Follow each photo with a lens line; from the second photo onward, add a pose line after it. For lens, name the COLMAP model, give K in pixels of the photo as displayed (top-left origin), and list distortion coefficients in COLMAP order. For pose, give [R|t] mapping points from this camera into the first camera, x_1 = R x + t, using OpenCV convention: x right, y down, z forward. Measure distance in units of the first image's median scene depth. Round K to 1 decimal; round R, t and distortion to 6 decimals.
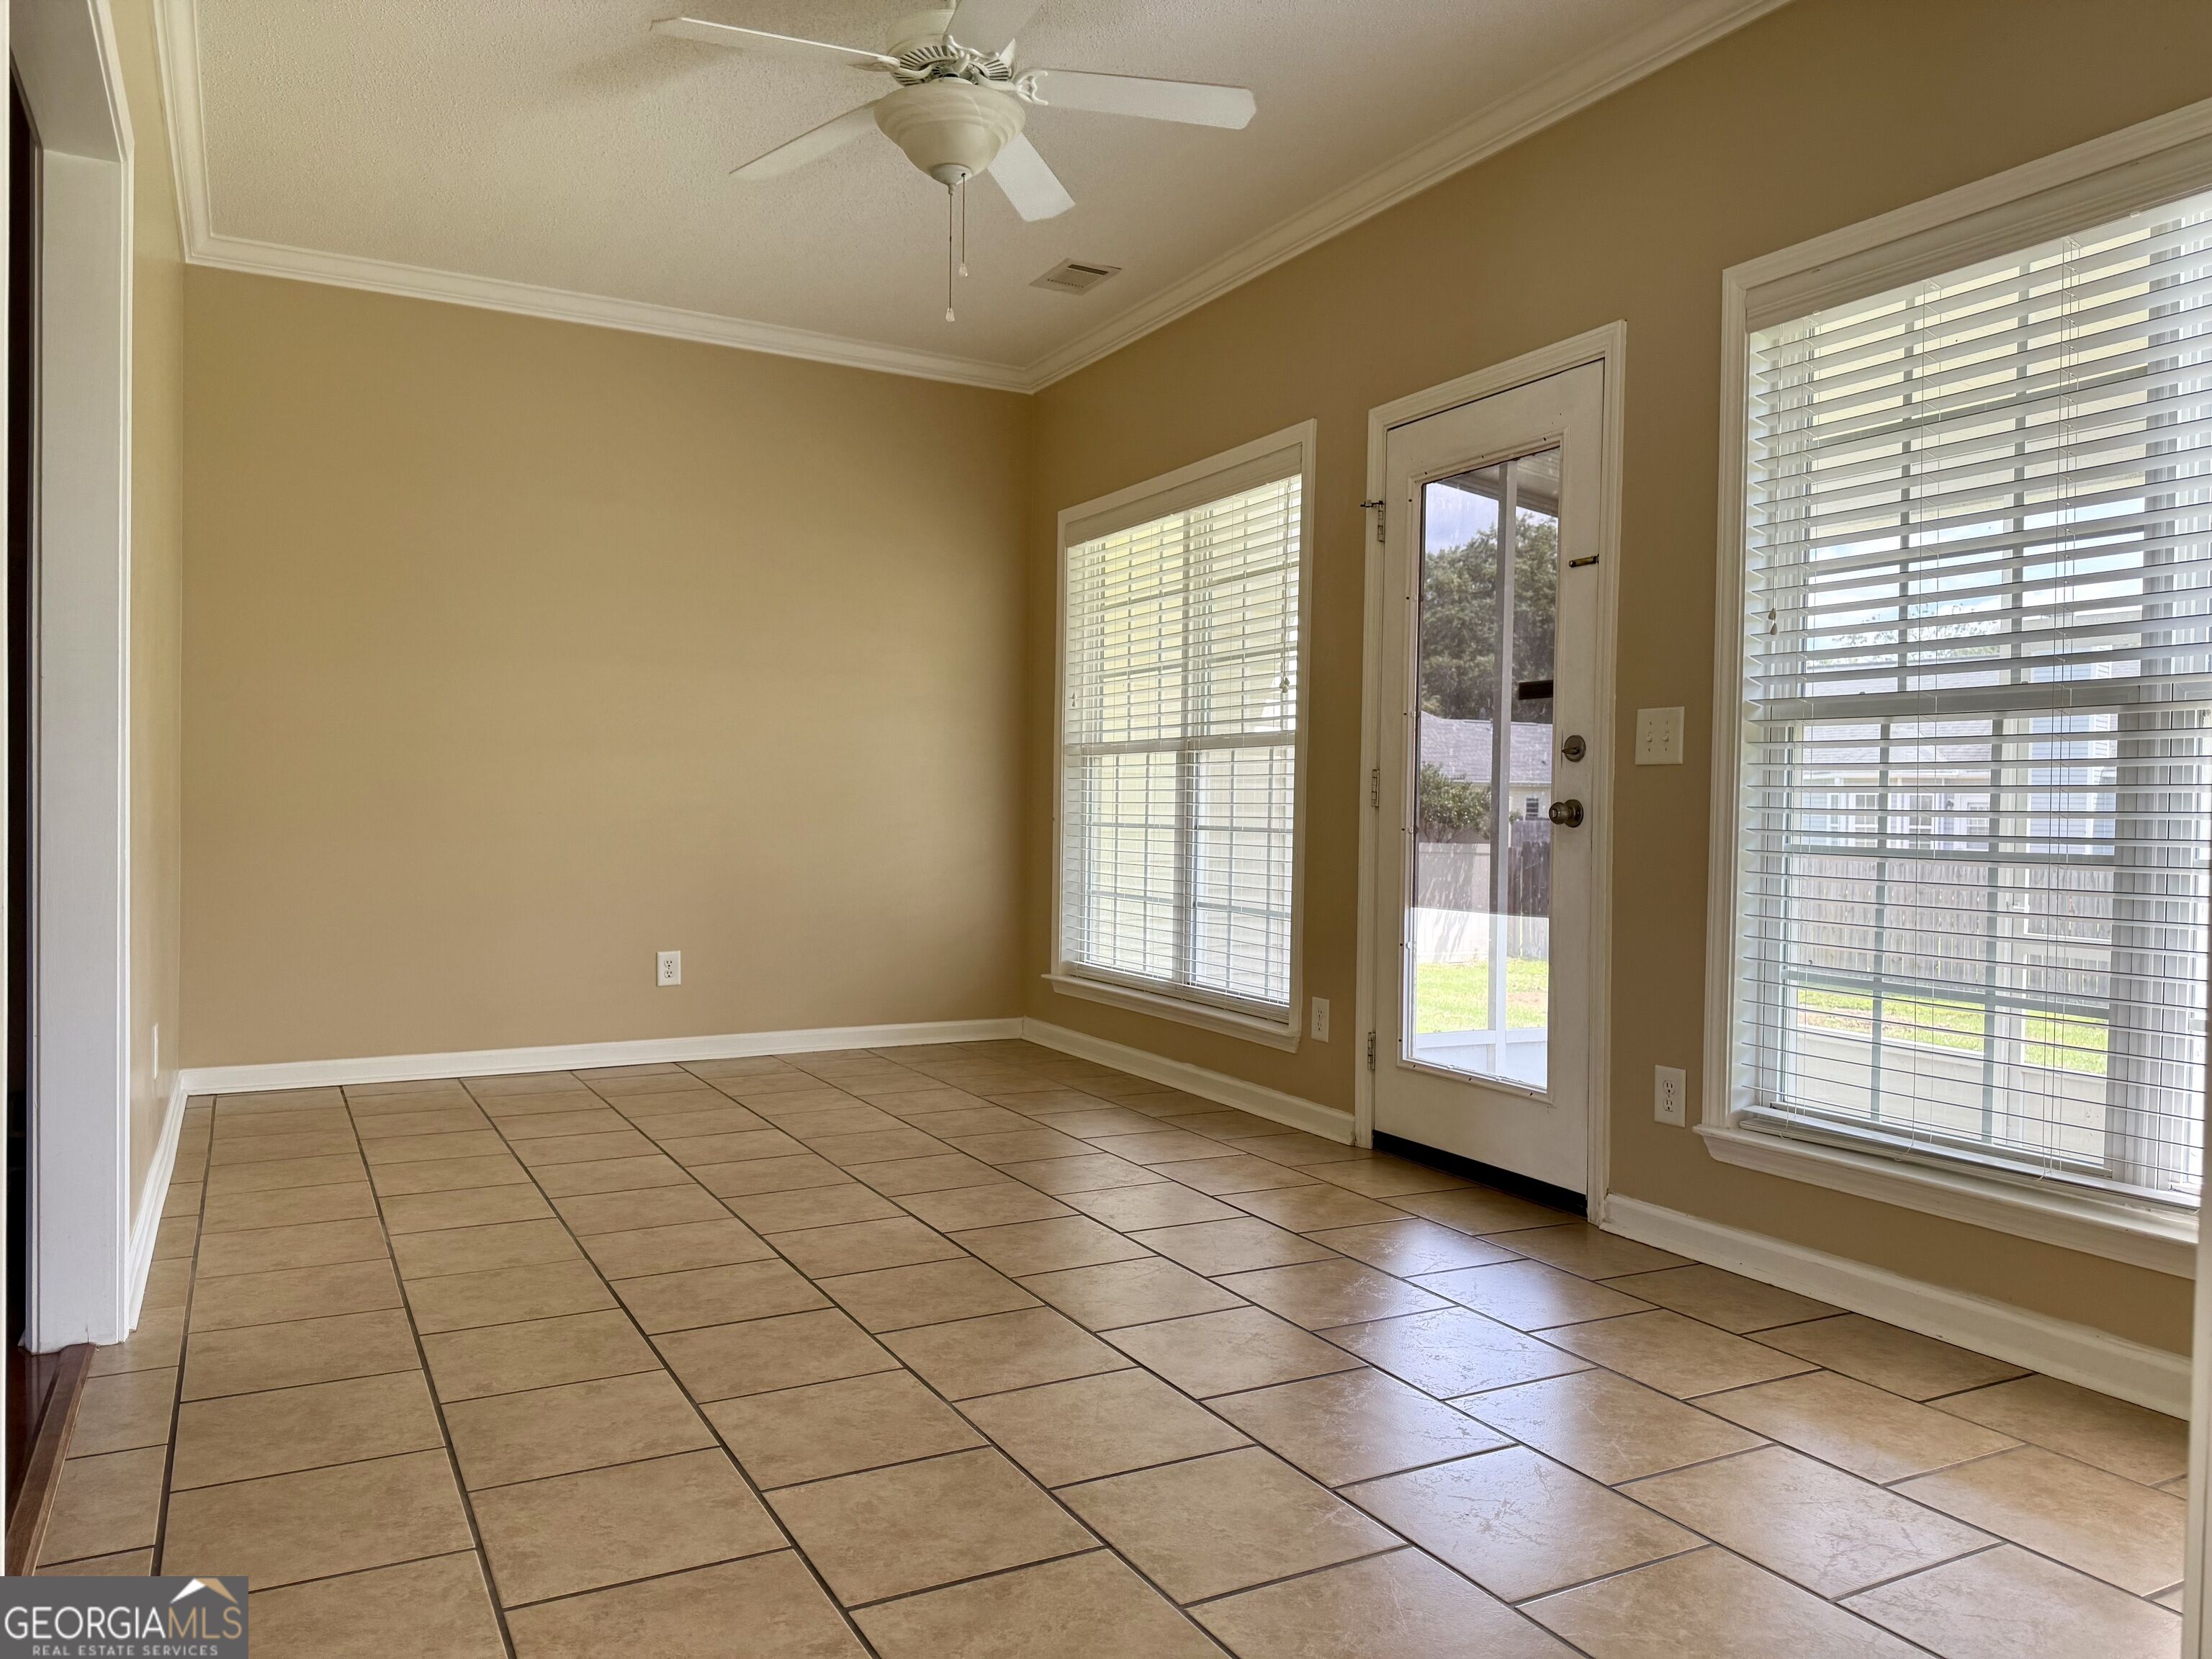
lens RADIAL K [[1574.1, 0, 1048.4], [0, 1574.1, 805.7], [0, 0, 1]] dist [0.063418, -0.086065]
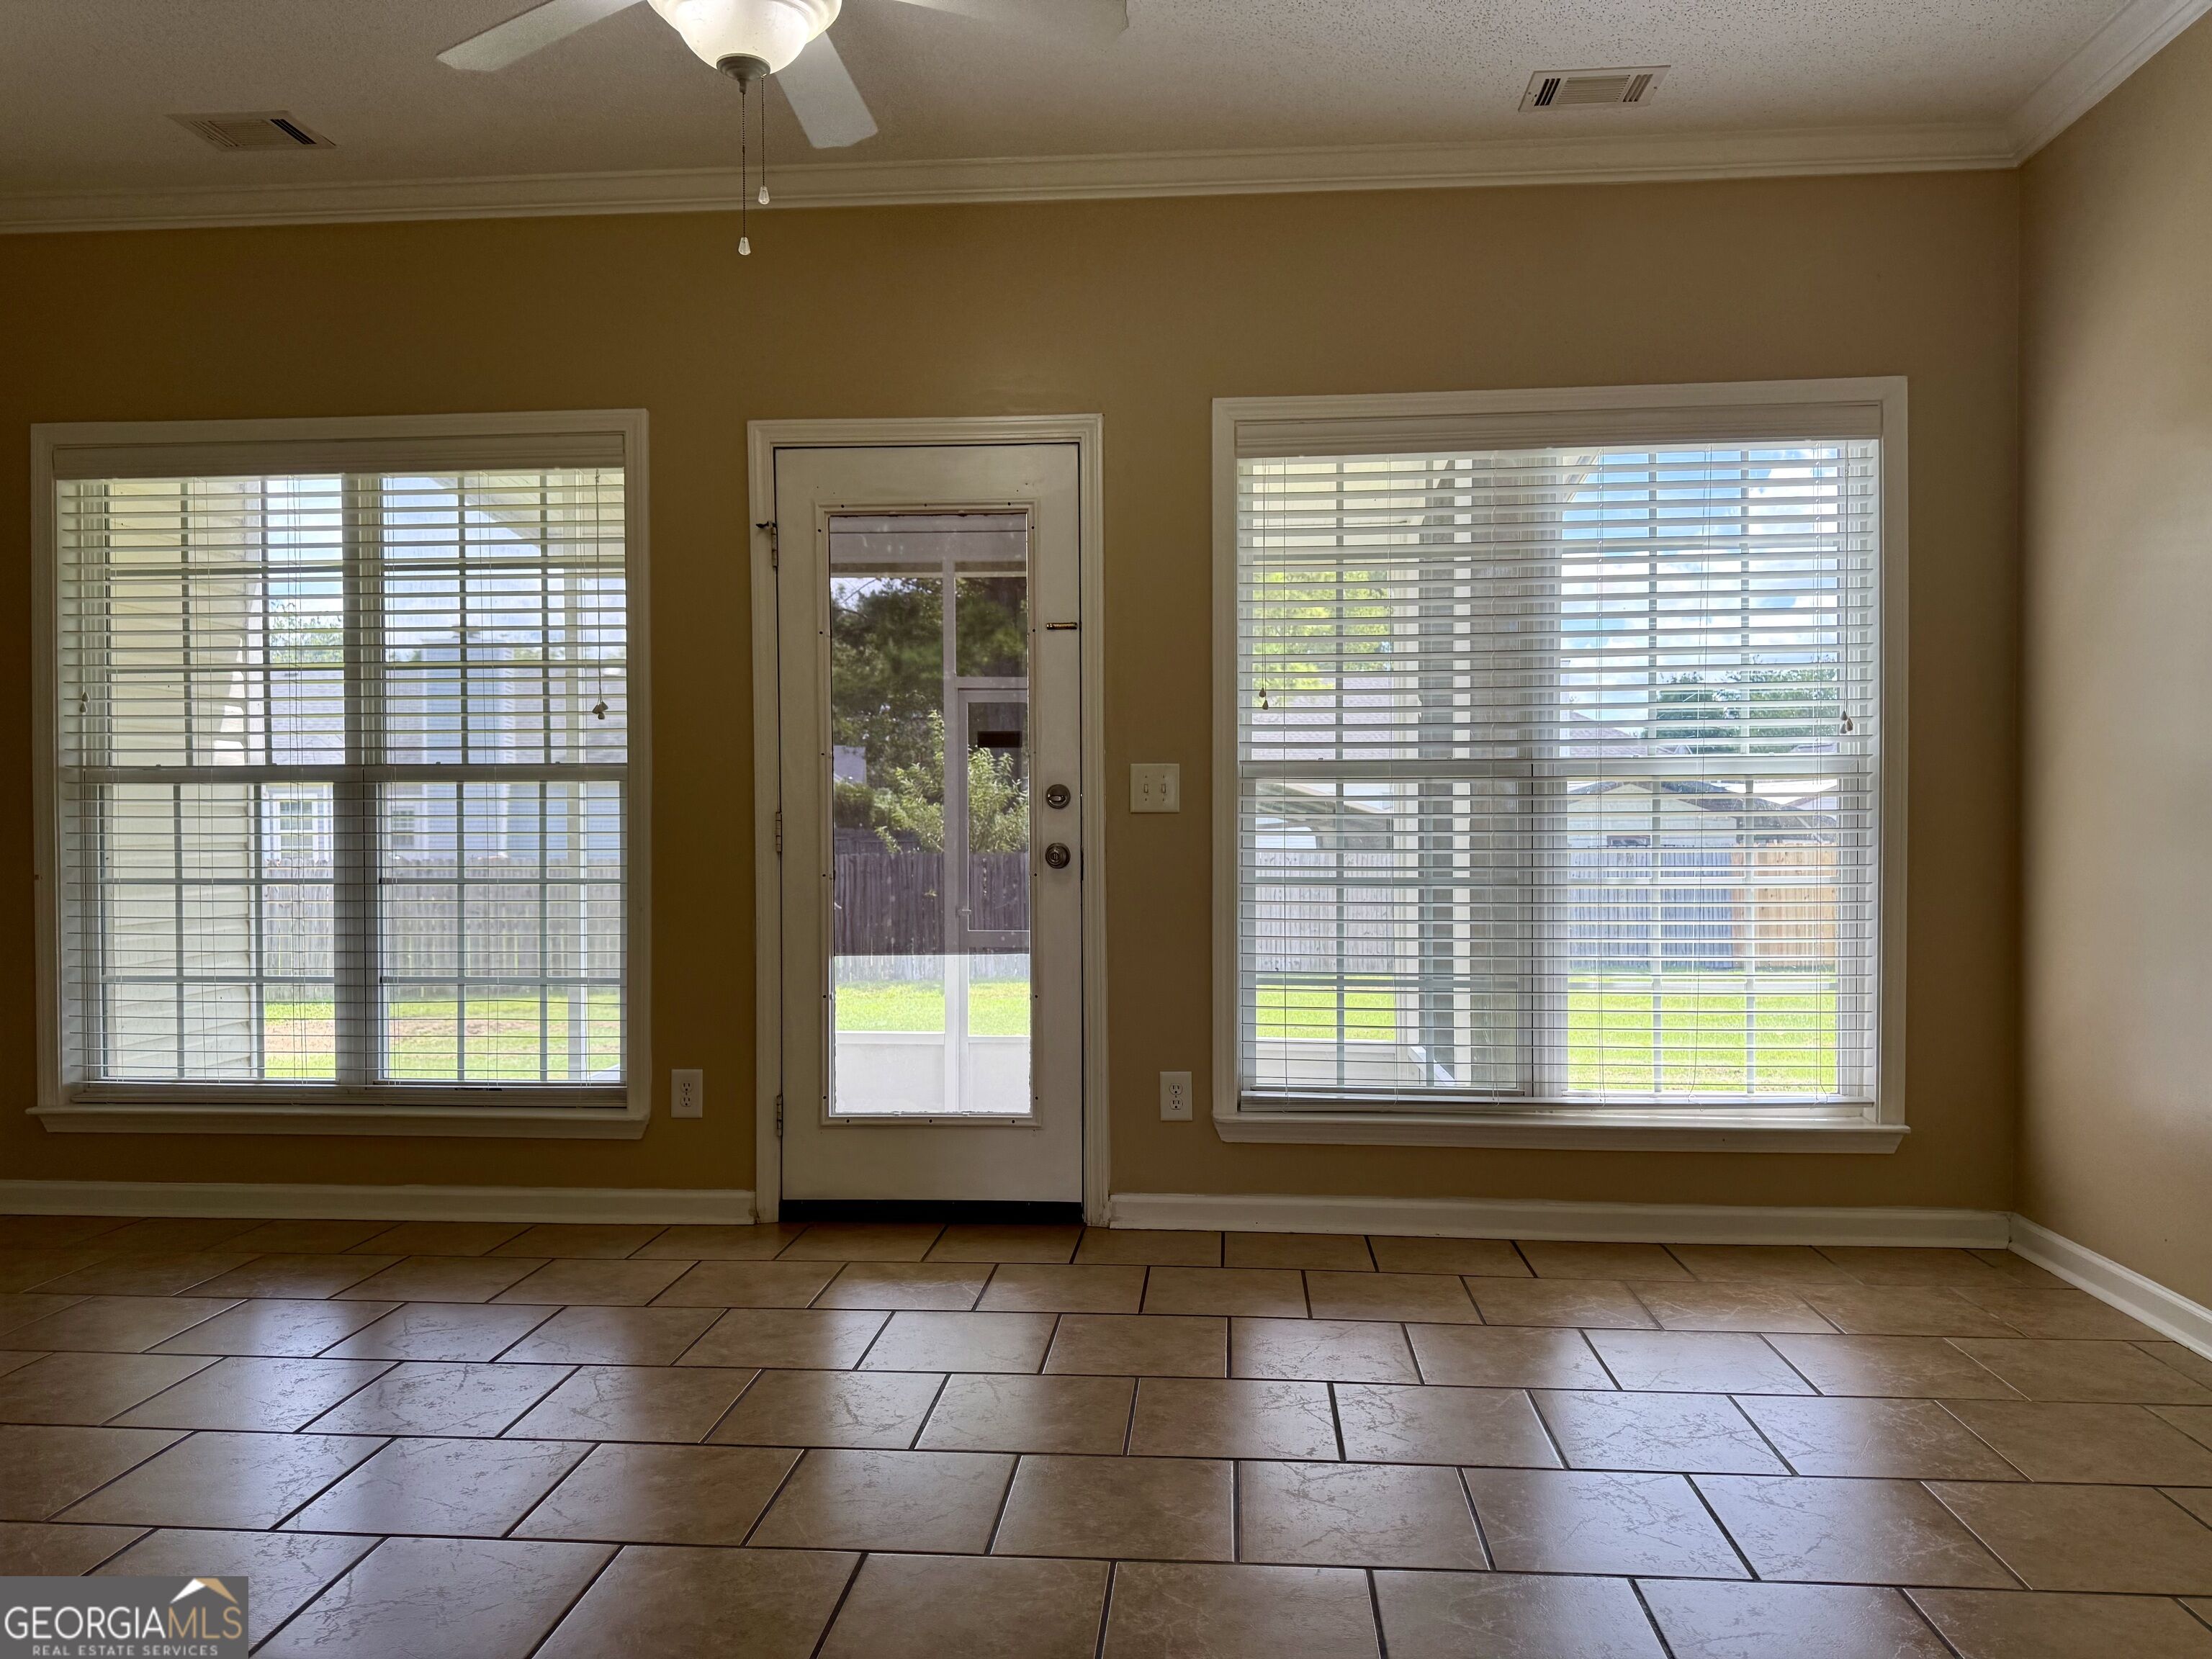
lens RADIAL K [[1574.1, 0, 1116.7], [0, 1574.1, 812.3], [0, 0, 1]] dist [0.063418, -0.086065]
pose [[0.517355, -0.011487, 0.855694, -0.538162], [0.010797, 0.999918, 0.006895, -0.030203], [-0.855703, 0.005671, 0.517437, 0.382844]]
